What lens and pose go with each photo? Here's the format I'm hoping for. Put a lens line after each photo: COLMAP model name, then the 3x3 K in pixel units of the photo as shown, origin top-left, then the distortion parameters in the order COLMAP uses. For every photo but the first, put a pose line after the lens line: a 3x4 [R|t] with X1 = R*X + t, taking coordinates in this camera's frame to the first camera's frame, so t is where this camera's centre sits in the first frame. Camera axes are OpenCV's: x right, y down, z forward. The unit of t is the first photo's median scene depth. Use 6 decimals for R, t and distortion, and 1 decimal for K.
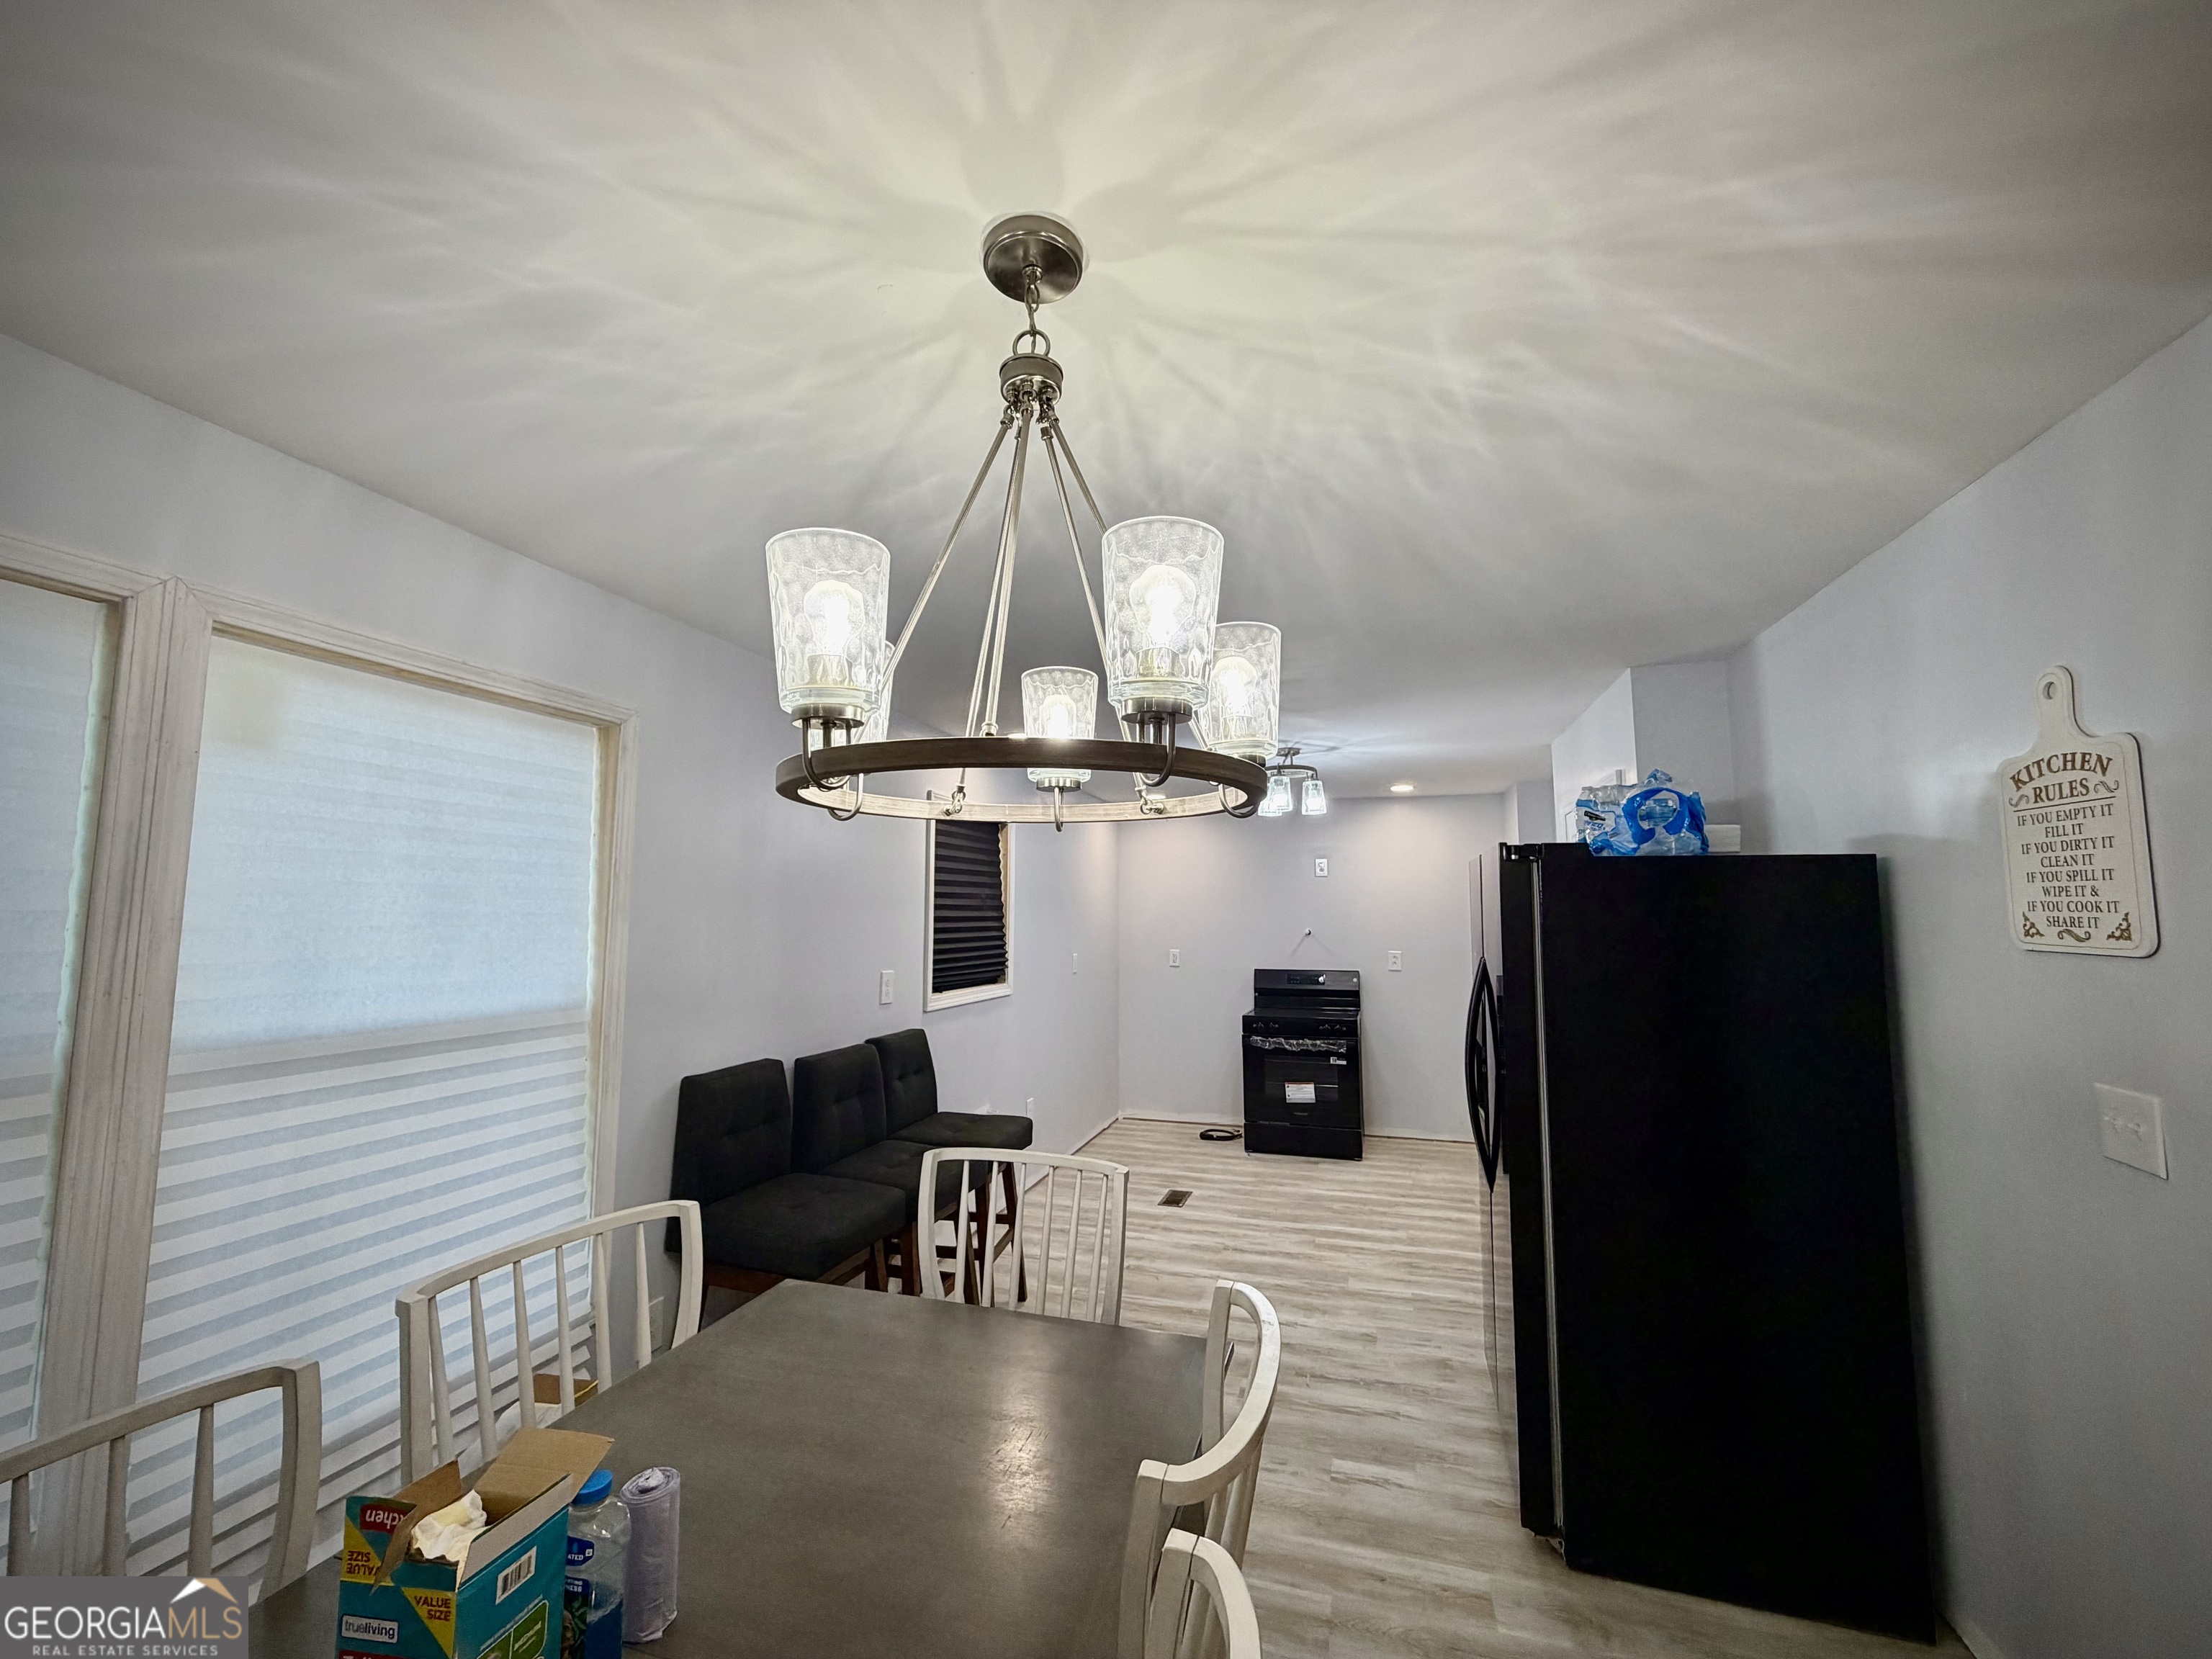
lens RADIAL K [[883.0, 0, 1111.6], [0, 883.0, 831.2], [0, 0, 1]] dist [-0.000859, 0.000294]
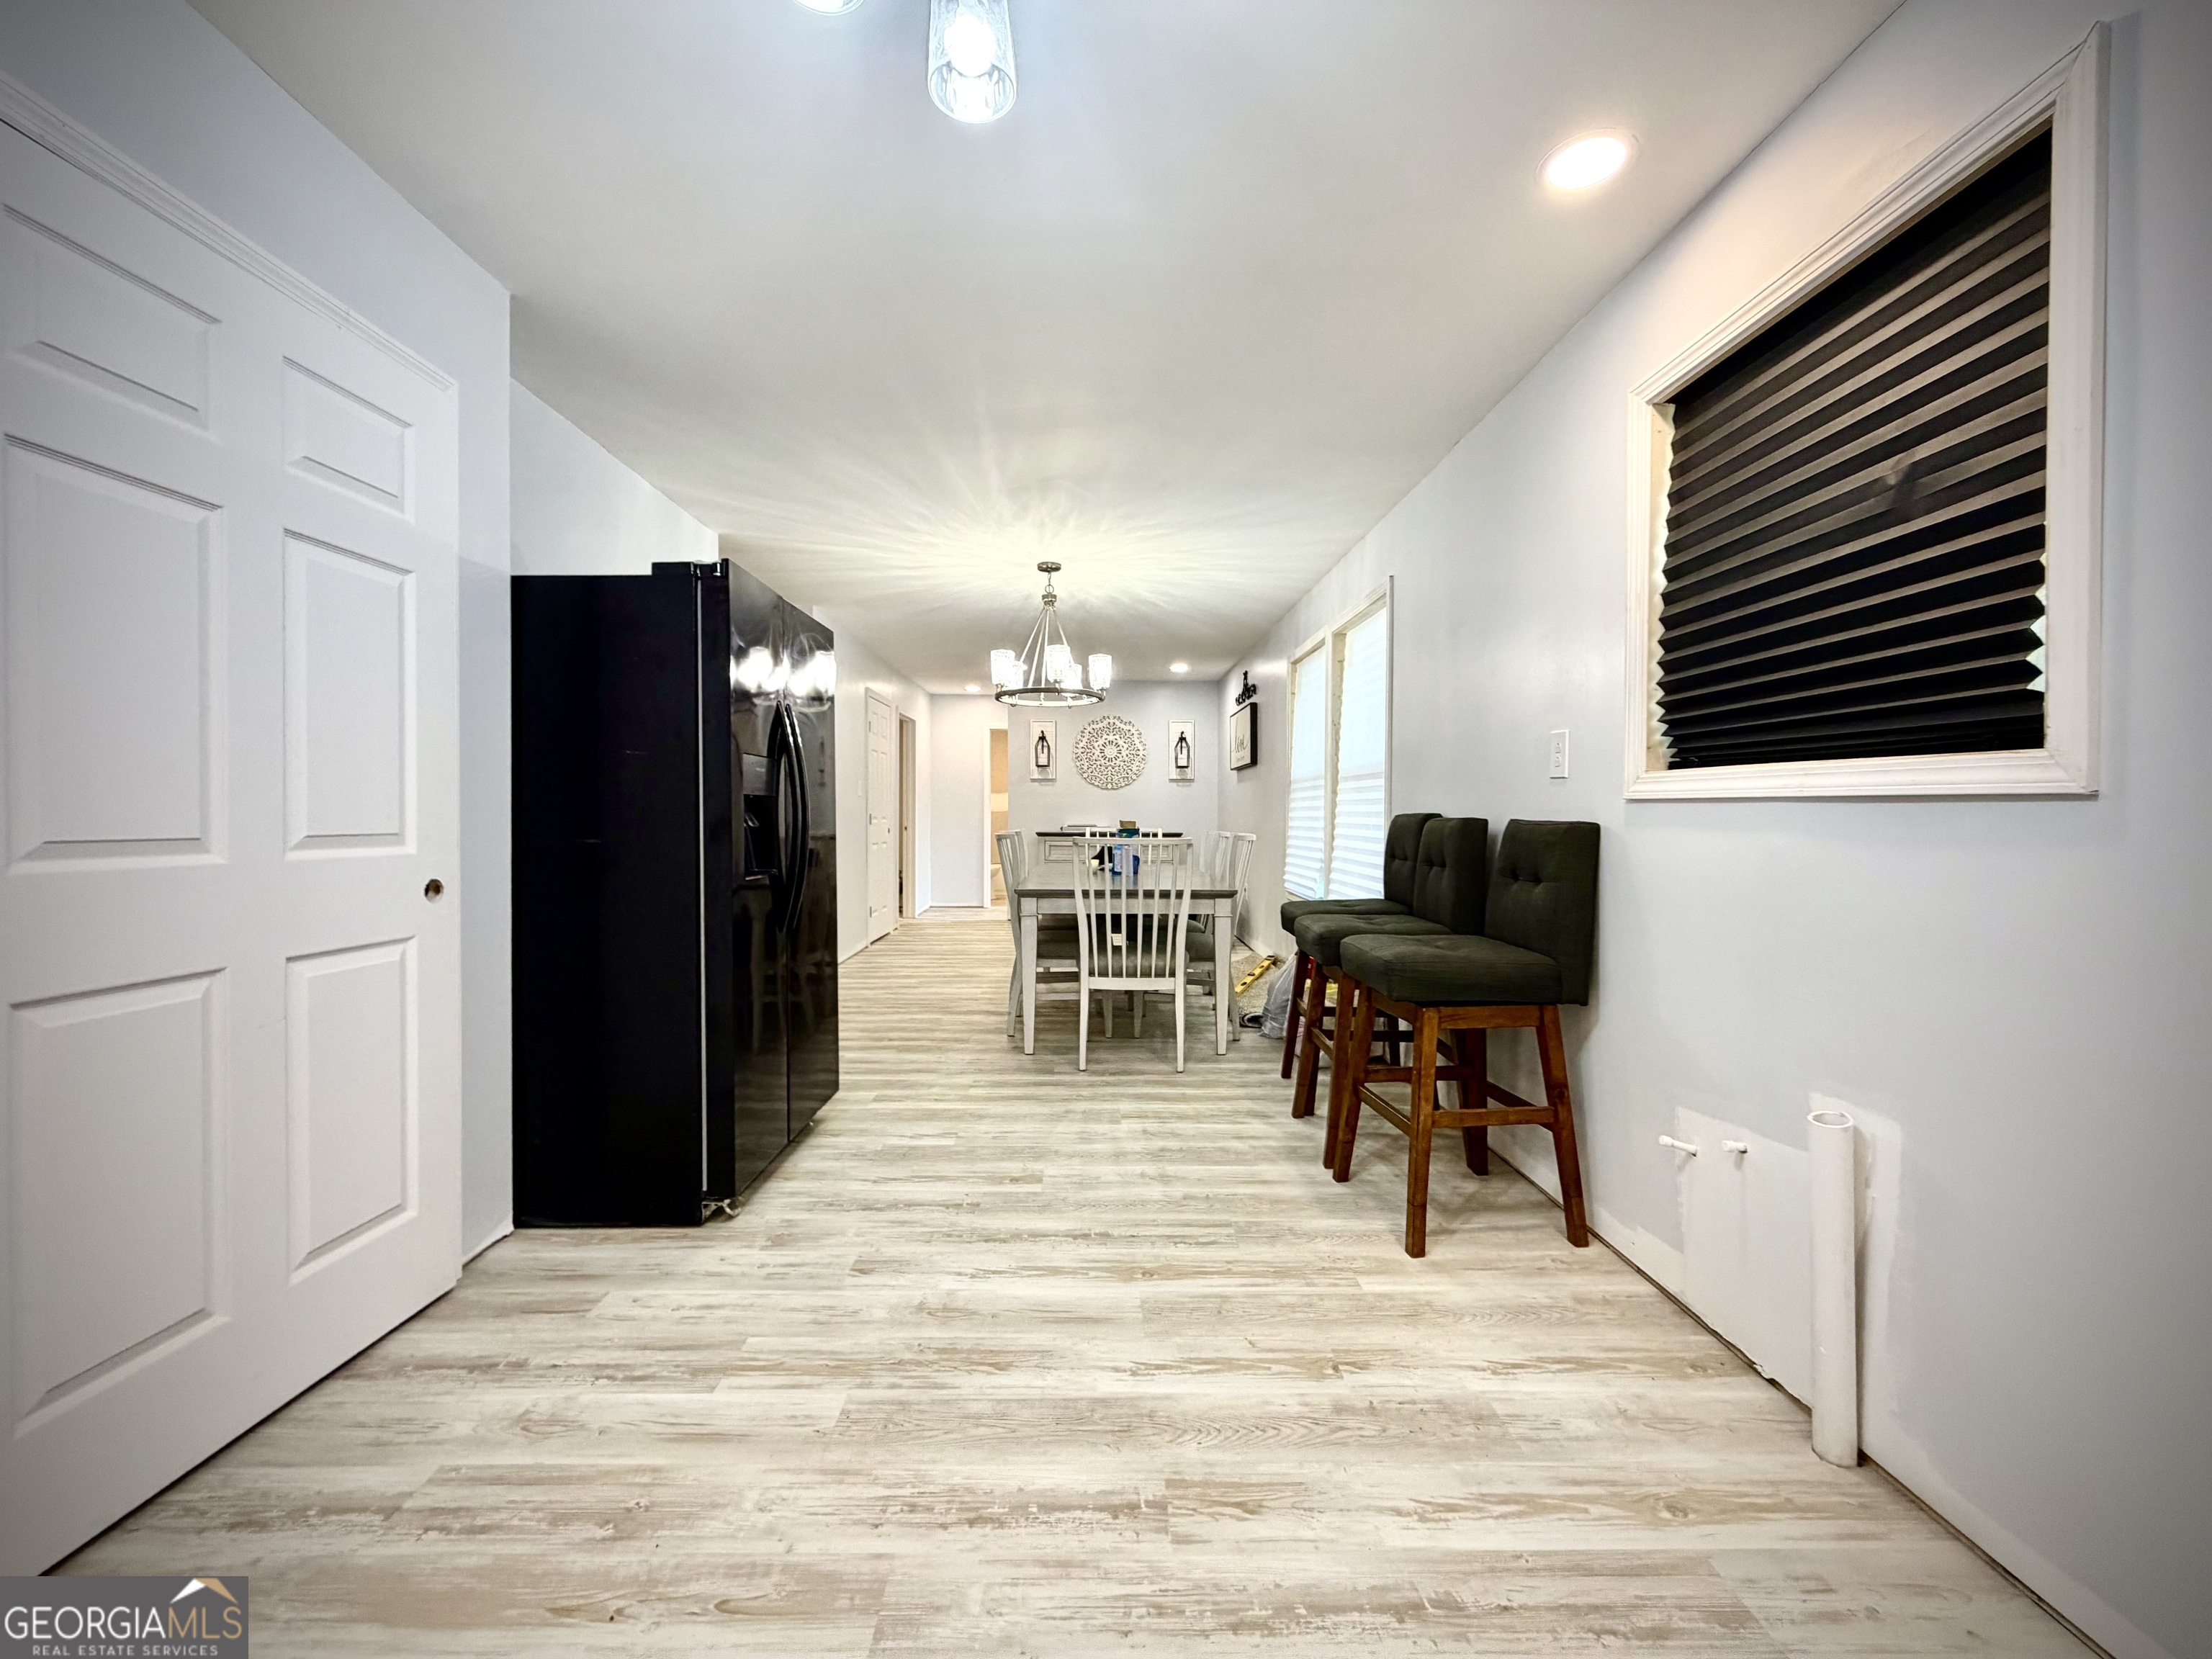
lens RADIAL K [[883.0, 0, 1102.0], [0, 883.0, 822.5], [0, 0, 1]] dist [-0.000859, 0.000294]
pose [[-0.954109, 0.006278, -0.299393, 0.315394], [0.030175, 0.996707, -0.075264, 0.299343], [0.297934, -0.080844, -0.951157, 1.689520]]
